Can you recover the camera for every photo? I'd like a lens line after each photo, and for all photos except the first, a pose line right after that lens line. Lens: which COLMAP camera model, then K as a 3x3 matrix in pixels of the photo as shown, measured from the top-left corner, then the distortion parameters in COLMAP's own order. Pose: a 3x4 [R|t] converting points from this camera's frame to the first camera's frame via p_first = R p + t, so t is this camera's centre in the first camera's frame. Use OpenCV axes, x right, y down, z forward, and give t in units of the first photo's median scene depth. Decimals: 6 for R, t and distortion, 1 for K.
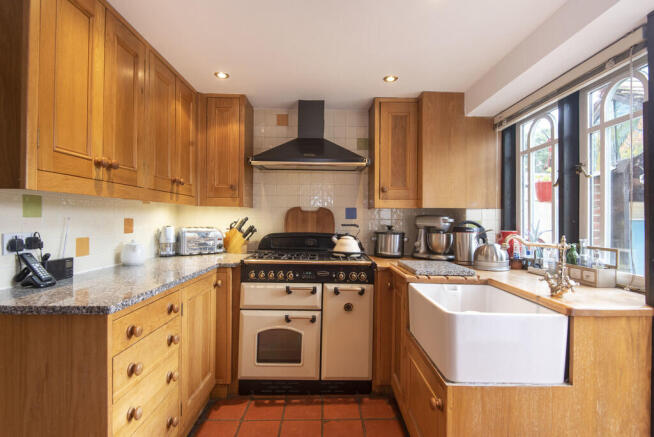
lens RADIAL K [[326.0, 0, 327.0], [0, 326.0, 218.5], [0, 0, 1]] dist [0.029778, -0.000269]
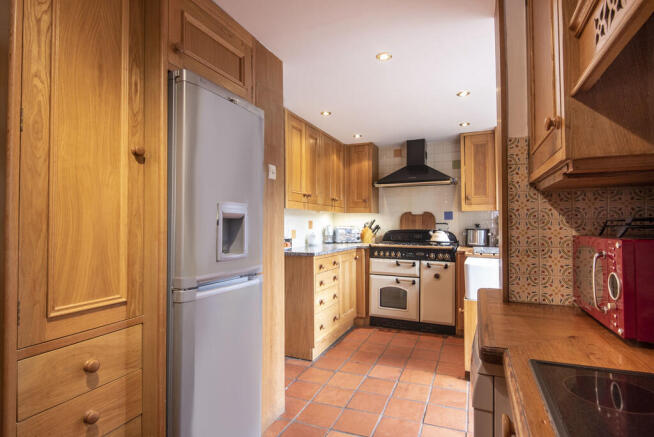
lens RADIAL K [[337.3, 0, 327.0], [0, 337.3, 218.5], [0, 0, 1]] dist [0.002405, 0.000149]
pose [[0.910830, -0.019138, -0.412338, 0.250493], [0.011607, 0.999717, -0.020759, 0.026286], [0.412618, 0.014122, 0.910795, -0.657490]]
